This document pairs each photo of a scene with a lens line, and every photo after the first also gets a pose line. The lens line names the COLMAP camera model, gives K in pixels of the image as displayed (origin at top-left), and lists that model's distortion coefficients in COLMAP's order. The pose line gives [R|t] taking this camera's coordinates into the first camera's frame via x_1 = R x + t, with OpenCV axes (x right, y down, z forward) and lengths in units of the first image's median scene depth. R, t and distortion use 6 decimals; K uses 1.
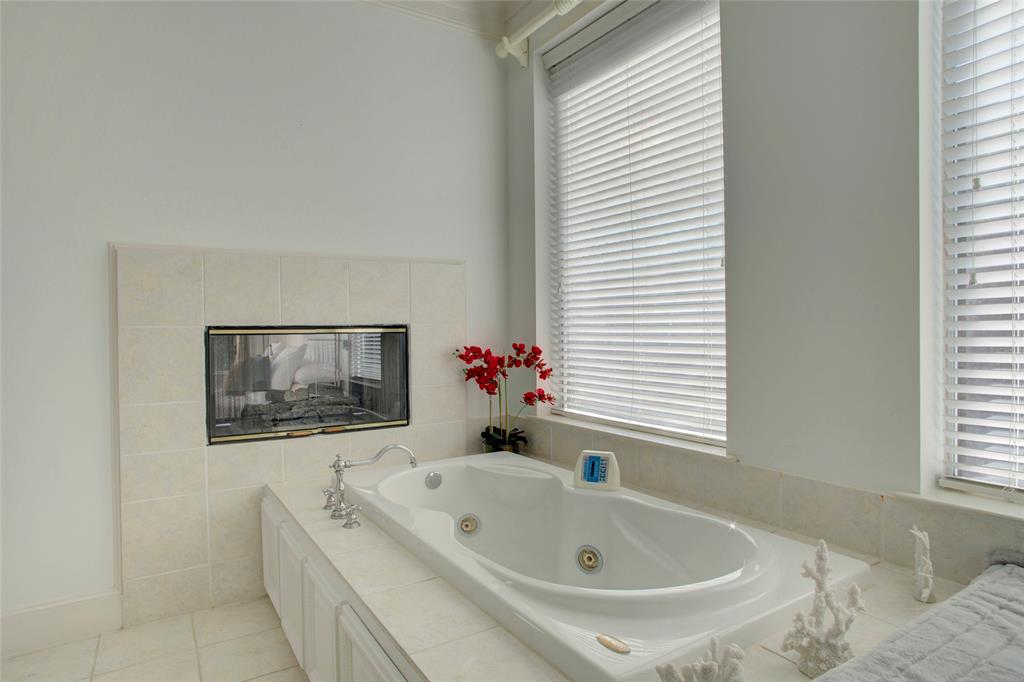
lens RADIAL K [[587.5, 0, 508.3], [0, 587.5, 335.5], [0, 0, 1]] dist [-0.077168, 0.057638]
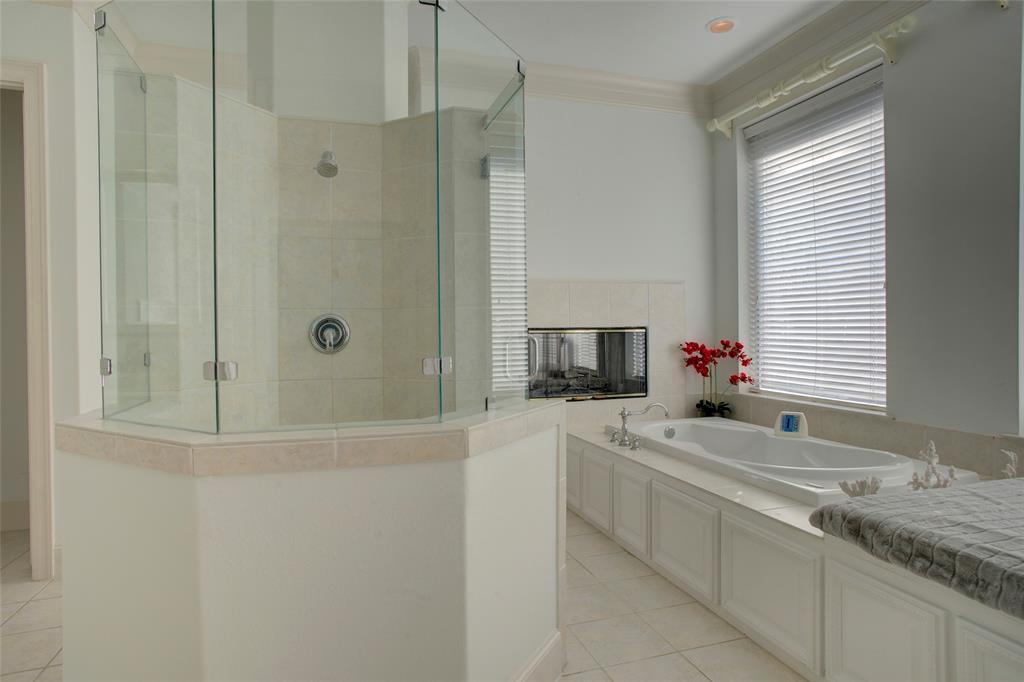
lens RADIAL K [[587.5, 0, 508.3], [0, 587.5, 335.5], [0, 0, 1]] dist [-0.077168, 0.057638]
pose [[0.967187, 0.004099, -0.254032, -0.131138], [-0.003358, 0.999989, 0.003350, -0.000860], [0.254042, -0.002387, 0.967190, -0.465855]]
